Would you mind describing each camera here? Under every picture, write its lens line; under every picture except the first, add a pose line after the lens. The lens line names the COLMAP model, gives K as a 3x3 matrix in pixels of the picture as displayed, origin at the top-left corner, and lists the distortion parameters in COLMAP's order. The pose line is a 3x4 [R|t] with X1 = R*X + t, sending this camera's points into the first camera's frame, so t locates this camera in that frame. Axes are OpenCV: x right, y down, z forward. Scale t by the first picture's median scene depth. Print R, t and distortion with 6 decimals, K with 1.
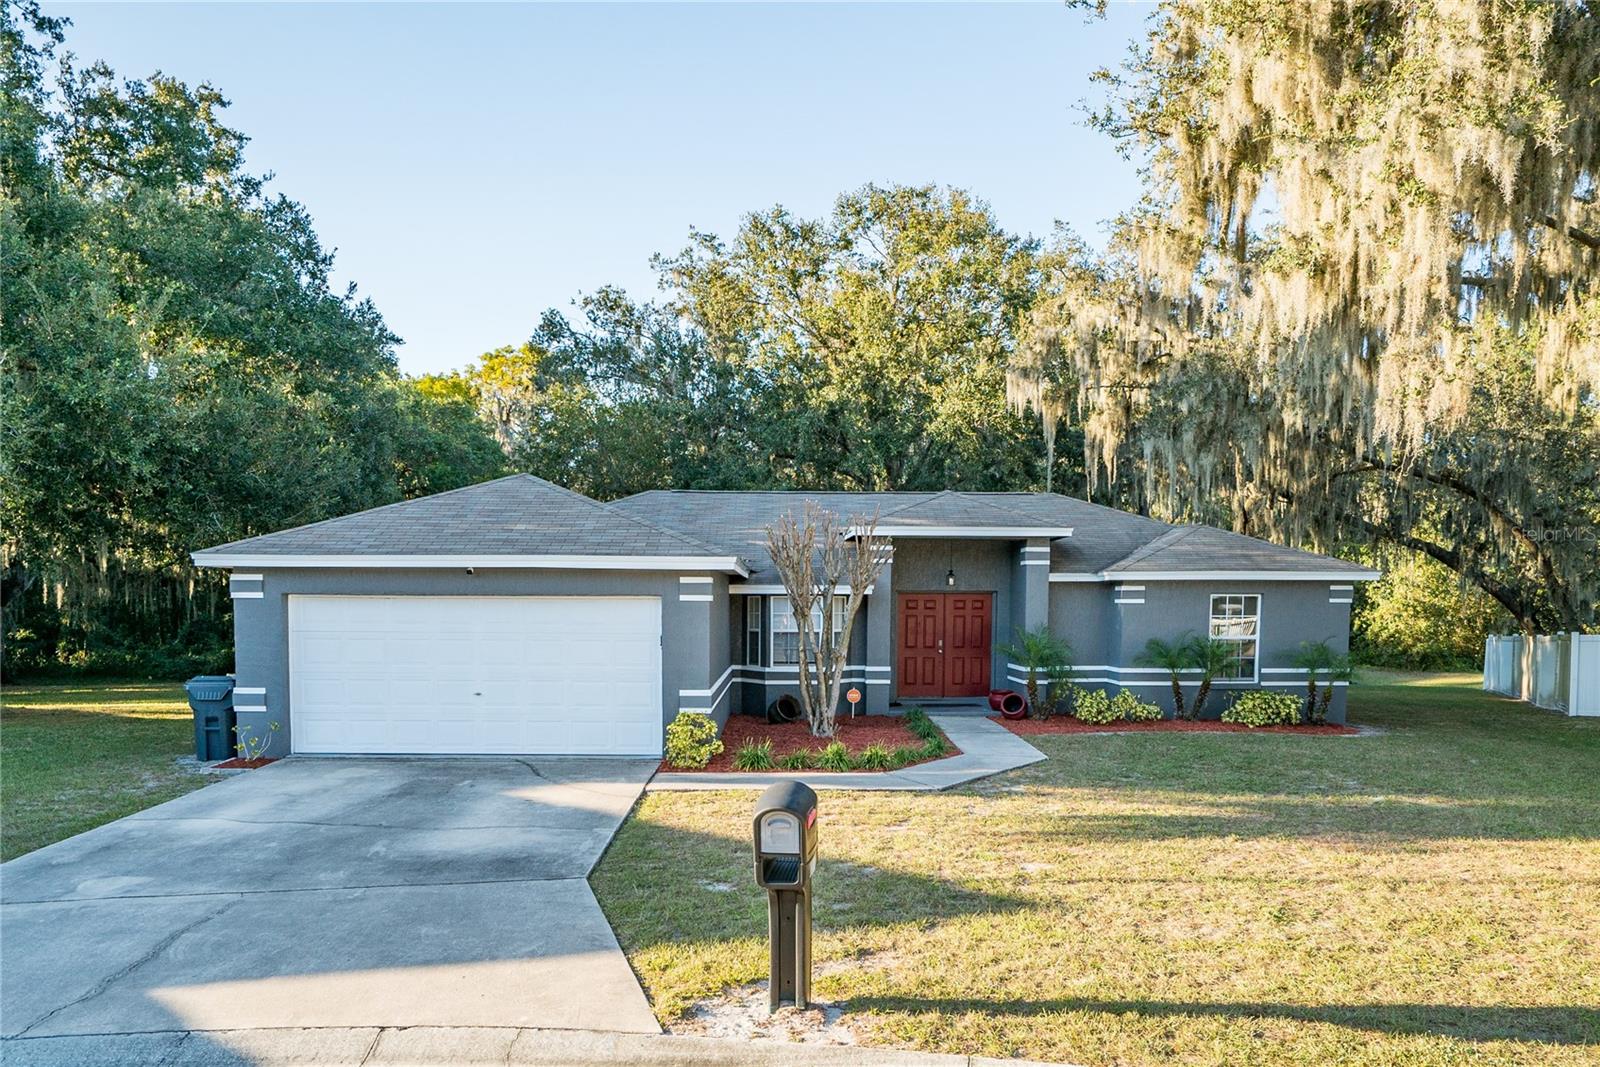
lens RADIAL K [[1039.2, 0, 798.2], [0, 1039.2, 701.9], [0, 0, 1]] dist [-0.002083, -0.000796]
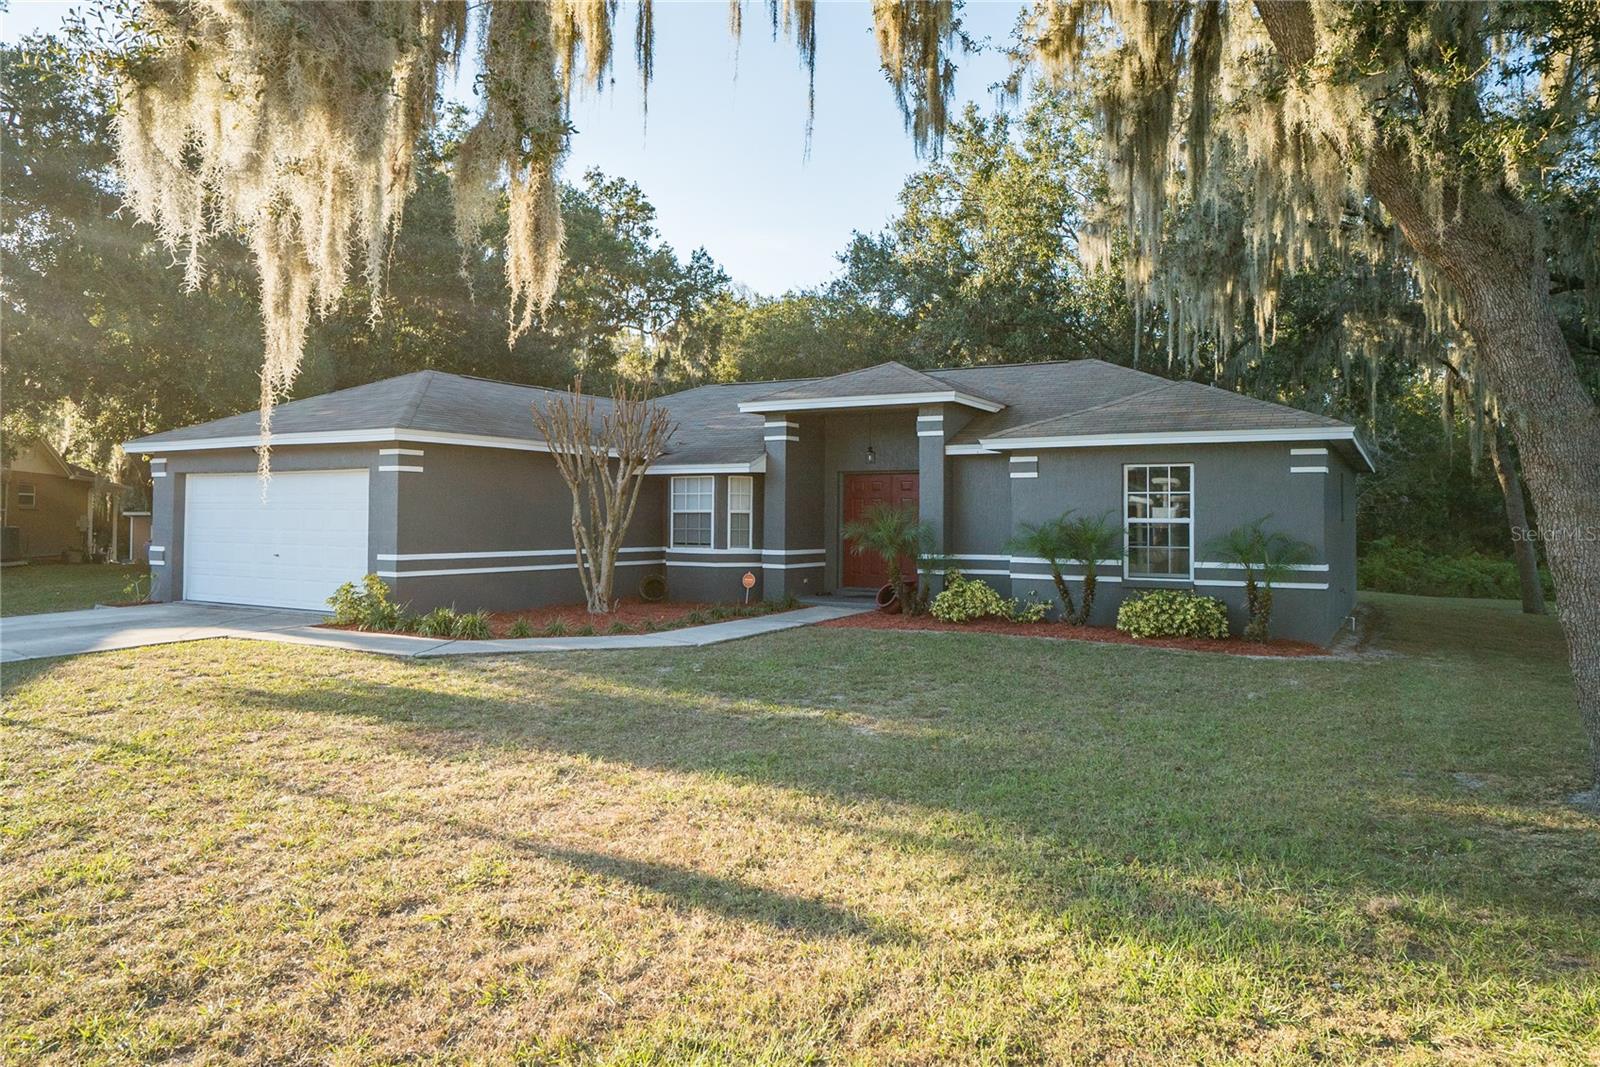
lens RADIAL K [[1009.0, 0, 770.1], [0, 1009.0, 531.1], [0, 0, 1]] dist [-0.002207, 0.000128]
pose [[0.864550, 0.012293, -0.502397, 0.538854], [-0.051715, 0.996570, -0.064610, 0.007897], [0.499879, 0.081840, 0.862220, 0.218060]]
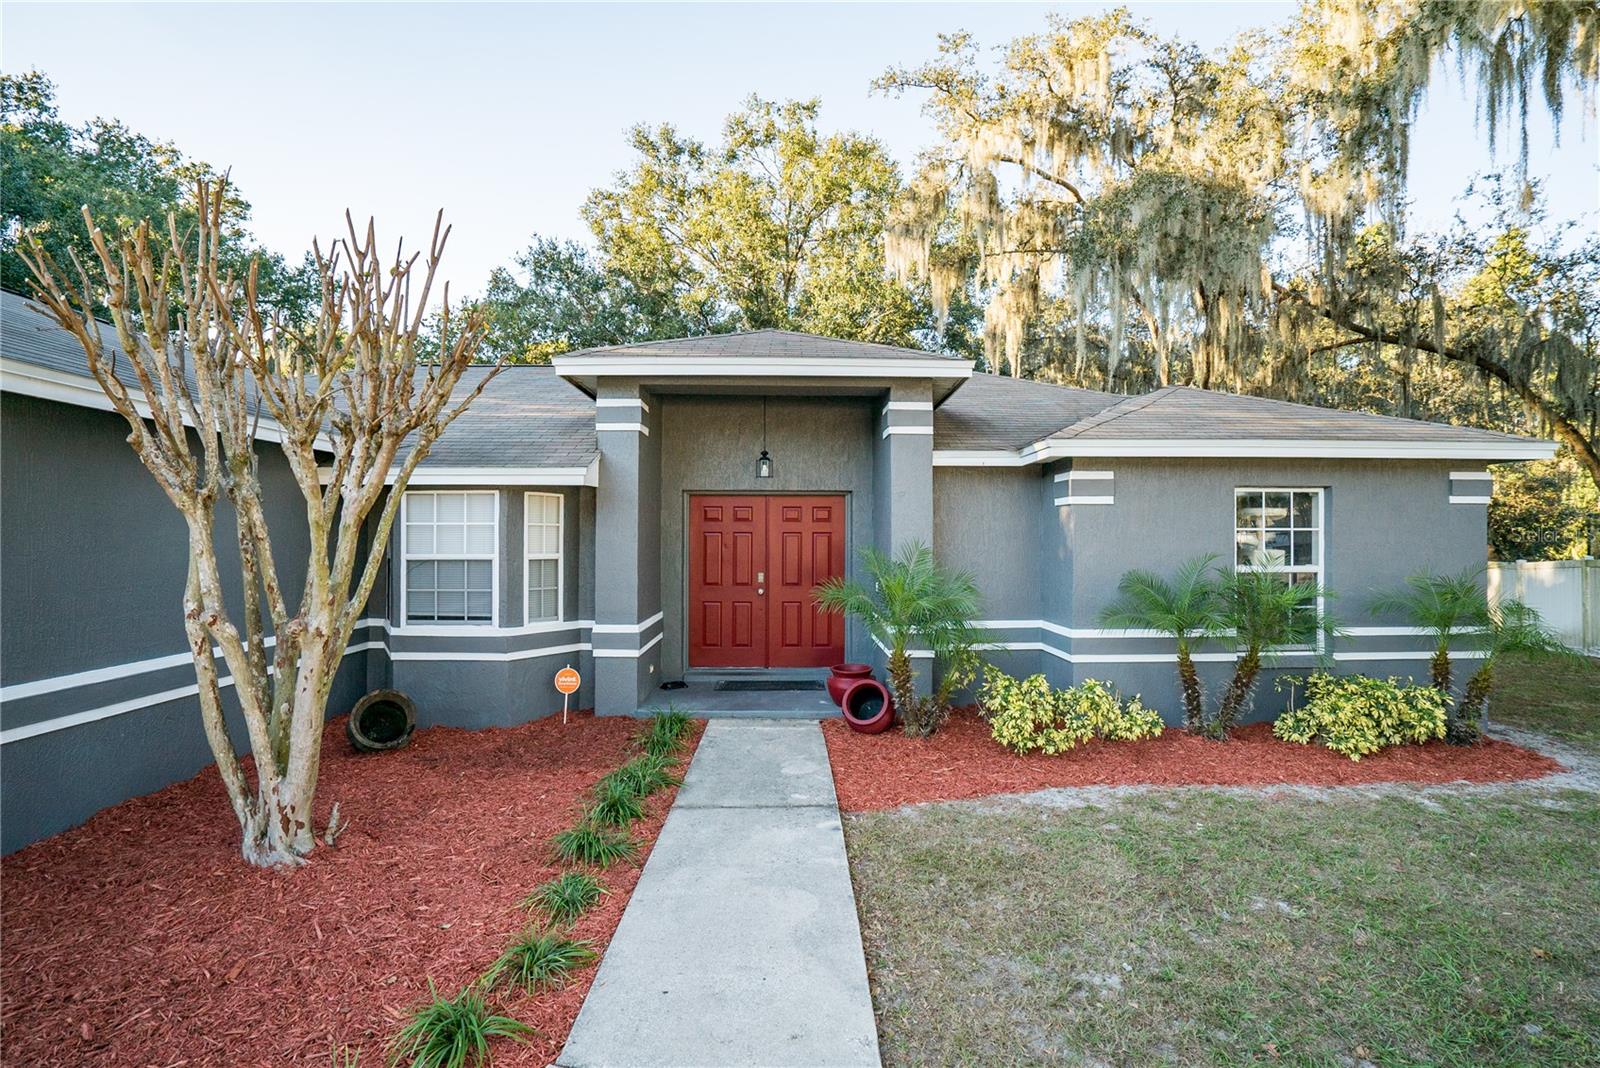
lens RADIAL K [[749.8, 0, 800.0], [0, 749.8, 534.0], [0, 0, 1]] dist [-0.048455, 0.019169]
pose [[0.999583, 0.001352, 0.028834, 0.162457], [0.001510, 0.995086, -0.099005, -0.042609], [-0.028826, 0.099007, 0.994669, 0.623869]]
